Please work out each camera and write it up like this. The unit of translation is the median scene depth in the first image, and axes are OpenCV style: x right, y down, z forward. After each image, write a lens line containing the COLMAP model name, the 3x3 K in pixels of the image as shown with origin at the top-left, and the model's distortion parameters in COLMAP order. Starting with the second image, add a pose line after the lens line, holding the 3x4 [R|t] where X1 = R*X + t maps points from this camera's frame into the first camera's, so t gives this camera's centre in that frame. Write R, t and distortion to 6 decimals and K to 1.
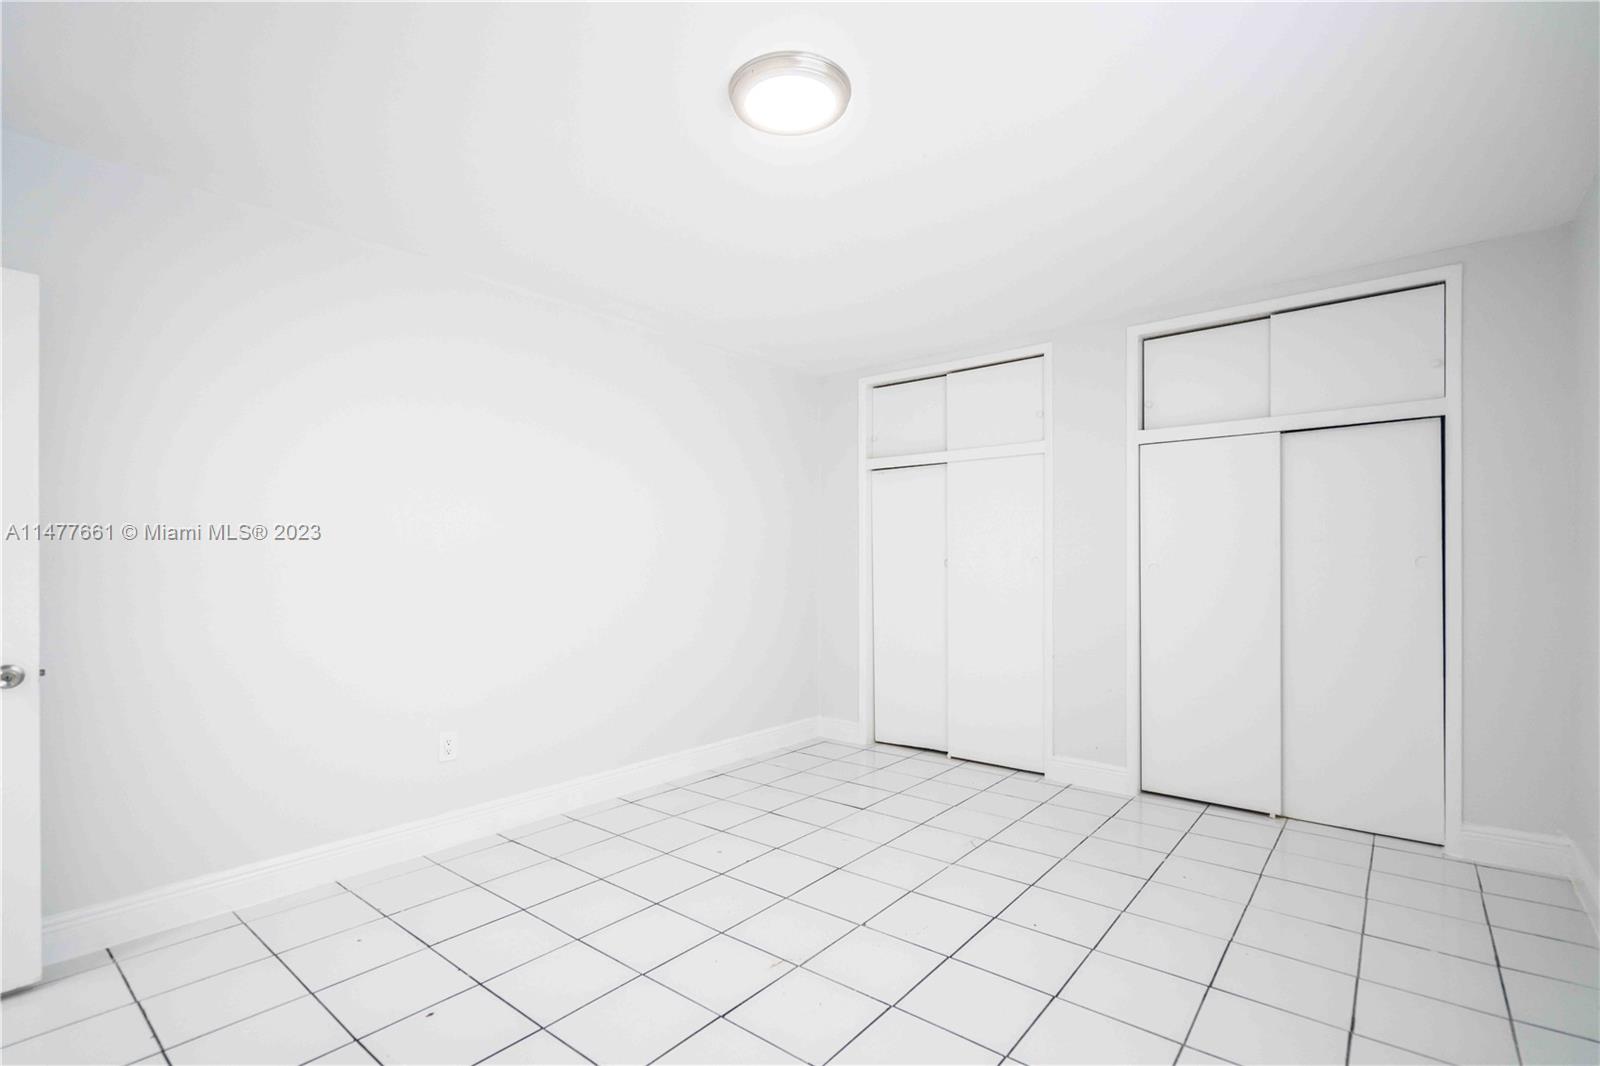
lens RADIAL K [[741.2, 0, 796.4], [0, 741.2, 564.0], [0, 0, 1]] dist [-0.000166, 0.000094]
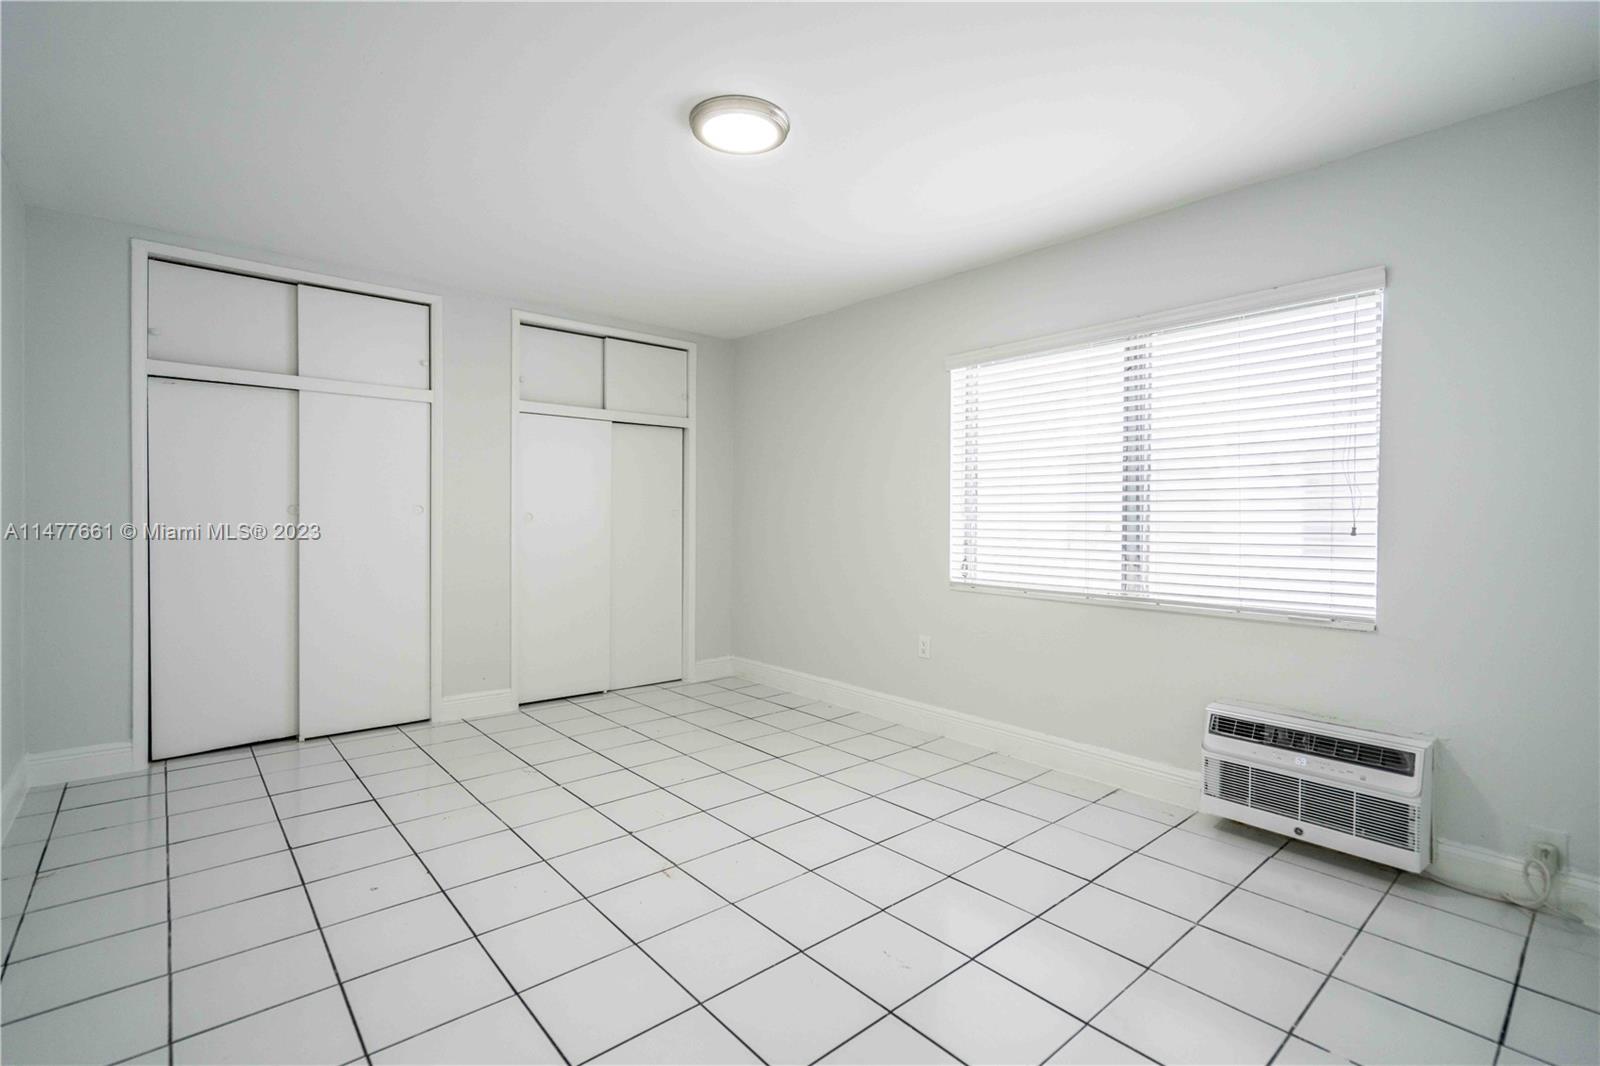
lens RADIAL K [[748.7, 0, 783.7], [0, 748.7, 519.0], [0, 0, 1]] dist [0.001719, 0.000090]
pose [[0.183764, 0.004939, 0.982958, -0.782023], [0.001154, 0.999986, -0.005241, 0.020995], [-0.982970, 0.002098, 0.183755, 0.455579]]
